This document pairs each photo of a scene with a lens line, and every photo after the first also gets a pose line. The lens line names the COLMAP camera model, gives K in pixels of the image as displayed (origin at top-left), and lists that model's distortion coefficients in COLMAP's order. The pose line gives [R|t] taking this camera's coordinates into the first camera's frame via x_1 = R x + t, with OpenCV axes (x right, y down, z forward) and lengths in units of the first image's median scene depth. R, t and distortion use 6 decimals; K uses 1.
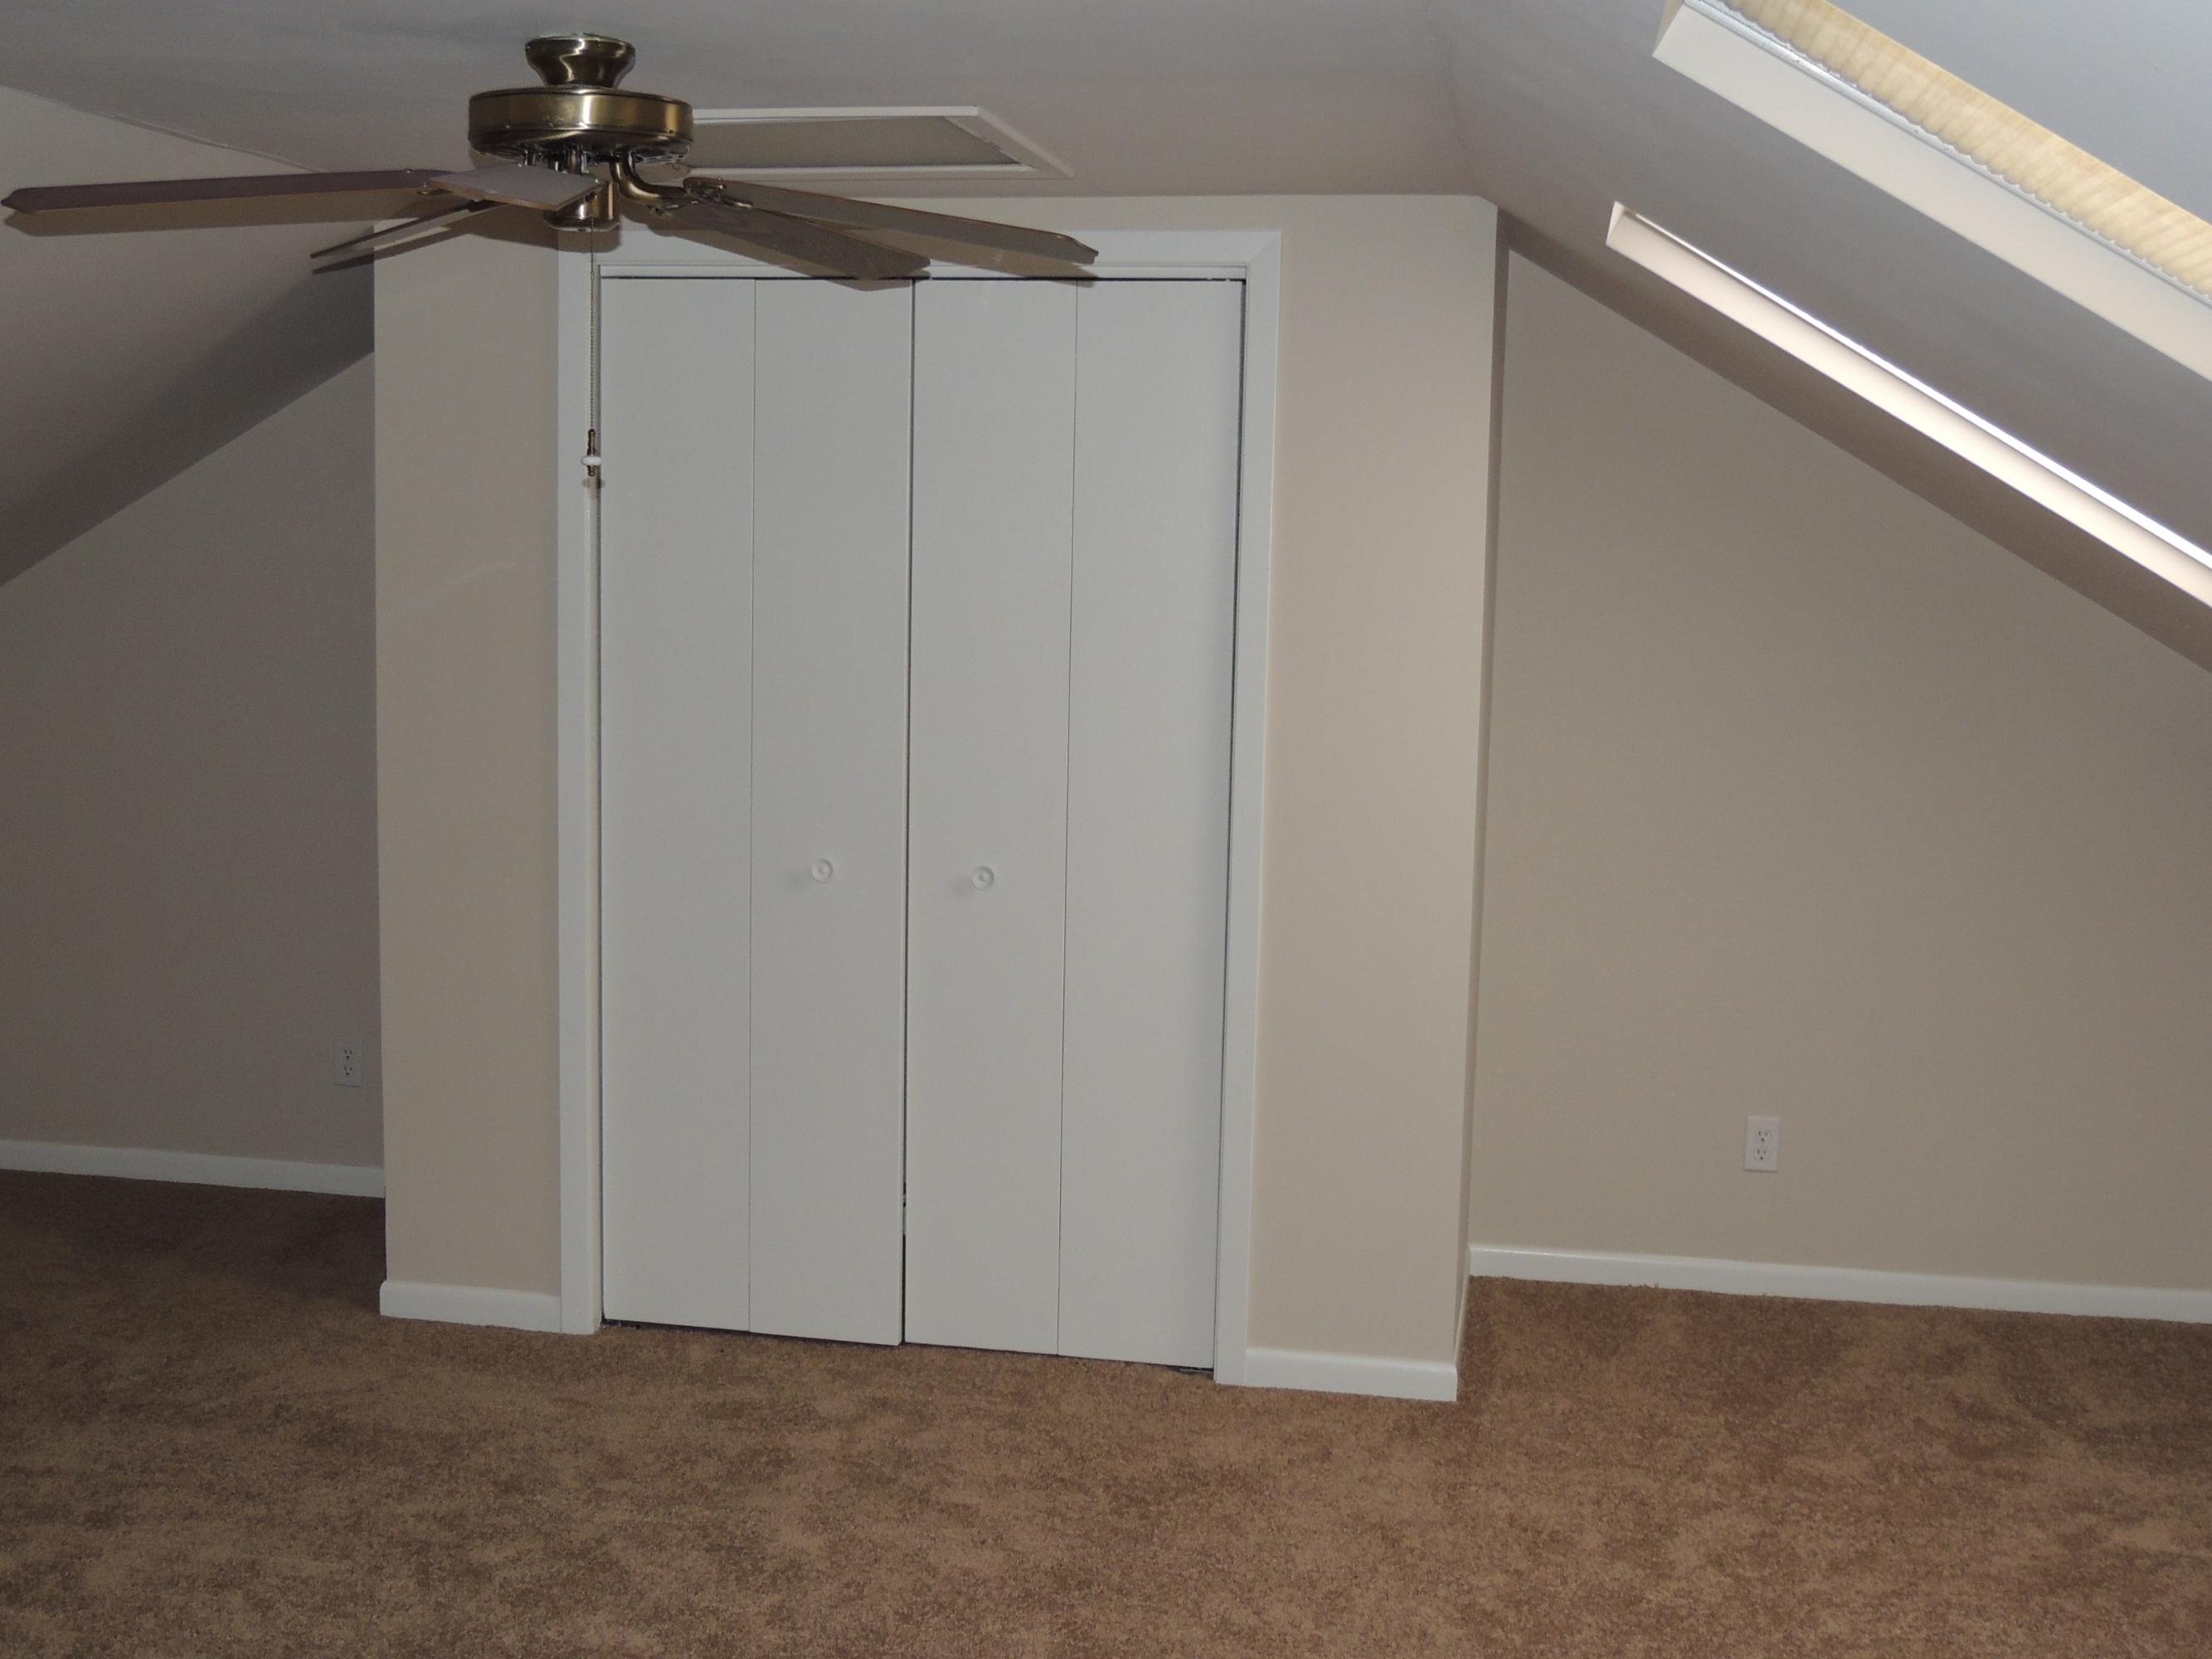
lens RADIAL K [[2523.1, 0, 1107.8], [0, 2523.1, 822.9], [0, 0, 1]] dist [-0.042207, 0.000000]
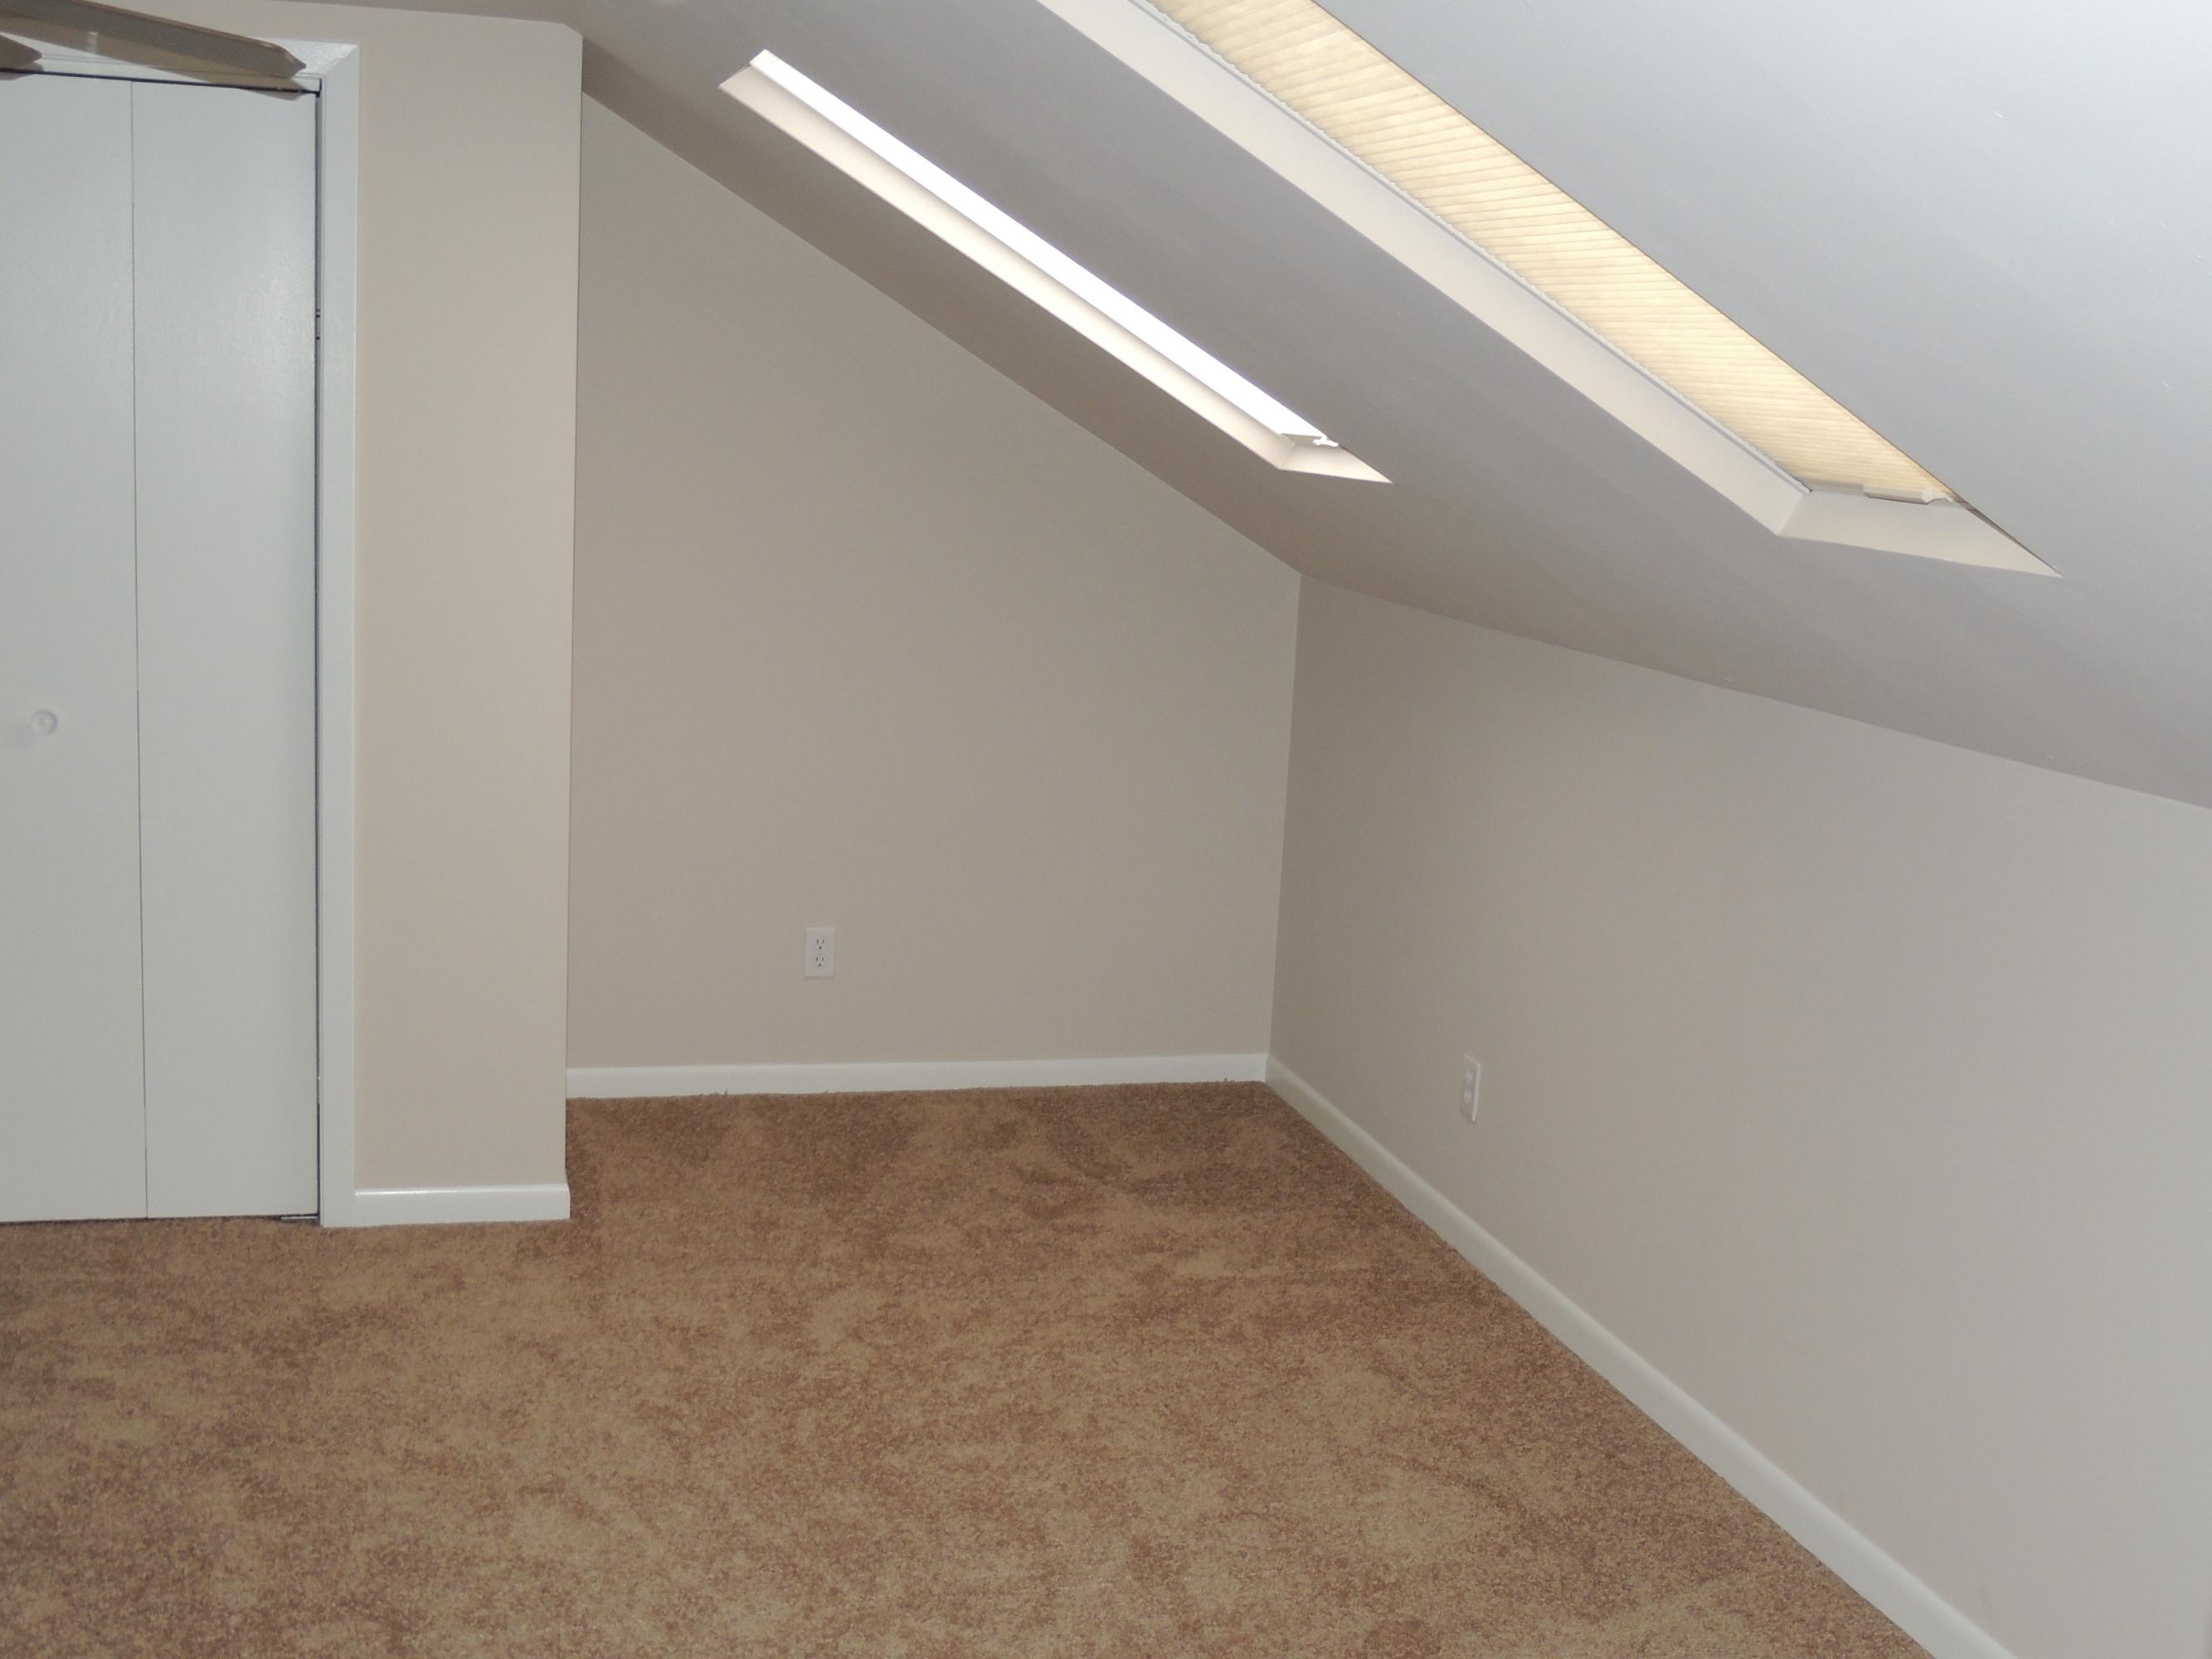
lens RADIAL K [[2523.1, 0, 1091.0], [0, 2523.1, 832.8], [0, 0, 1]] dist [-0.042207, 0.000000]
pose [[0.899615, -0.047517, 0.434092, -0.118476], [0.017008, 0.997121, 0.073901, 0.000607], [-0.436354, -0.059100, 0.897832, -0.005157]]
